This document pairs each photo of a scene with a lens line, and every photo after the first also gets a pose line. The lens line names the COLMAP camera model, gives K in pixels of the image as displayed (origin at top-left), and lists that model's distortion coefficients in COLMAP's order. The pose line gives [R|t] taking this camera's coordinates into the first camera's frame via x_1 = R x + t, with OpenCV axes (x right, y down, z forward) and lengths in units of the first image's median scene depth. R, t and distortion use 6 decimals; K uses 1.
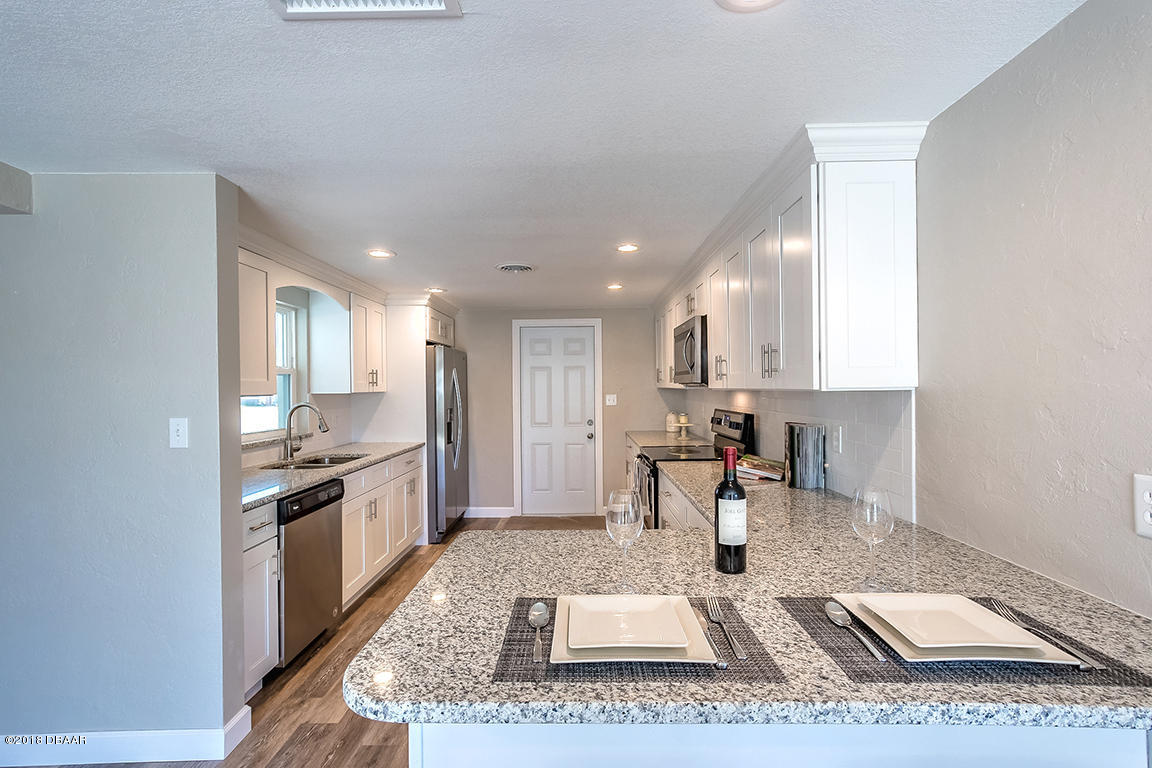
lens RADIAL K [[535.3, 0, 570.8], [0, 535.3, 386.2], [0, 0, 1]] dist [-0.018917, 0.013922]
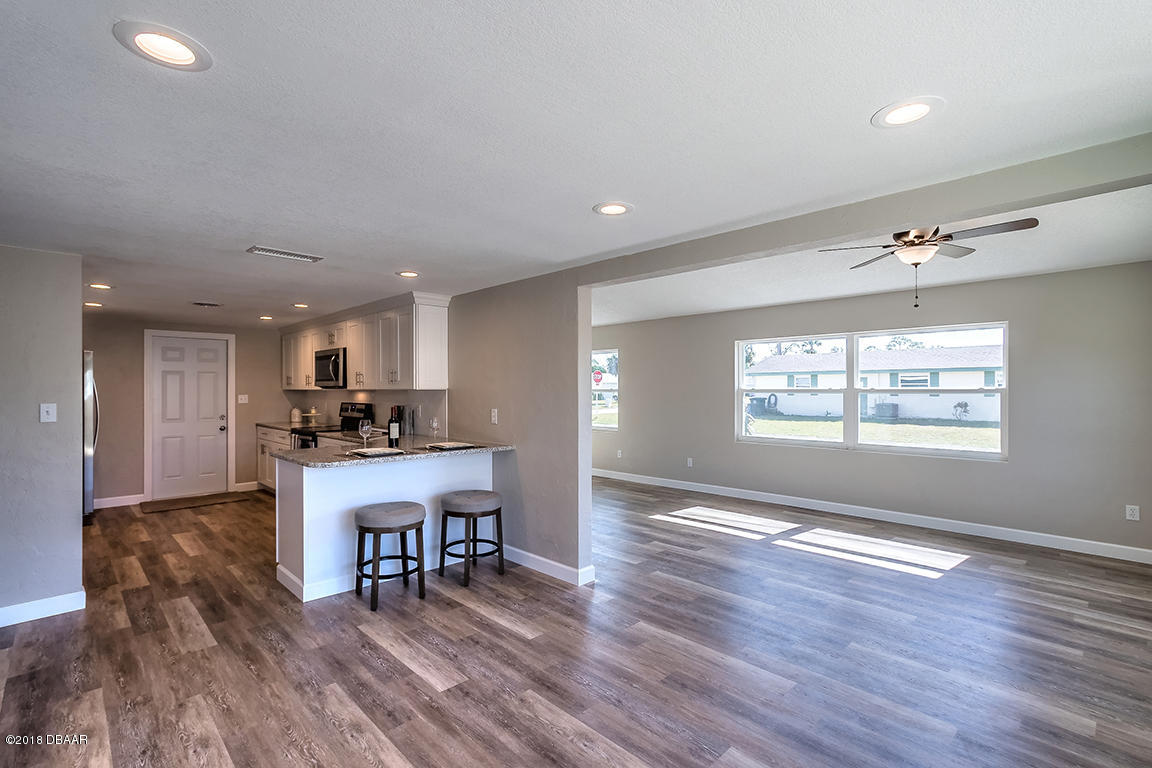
lens RADIAL K [[535.3, 0, 575.2], [0, 535.3, 388.7], [0, 0, 1]] dist [-0.018917, 0.013922]
pose [[0.700021, 0.007586, 0.714082, -0.390391], [-0.003475, 0.999968, -0.007217, 0.010458], [-0.714114, 0.002571, 0.700025, -0.635961]]
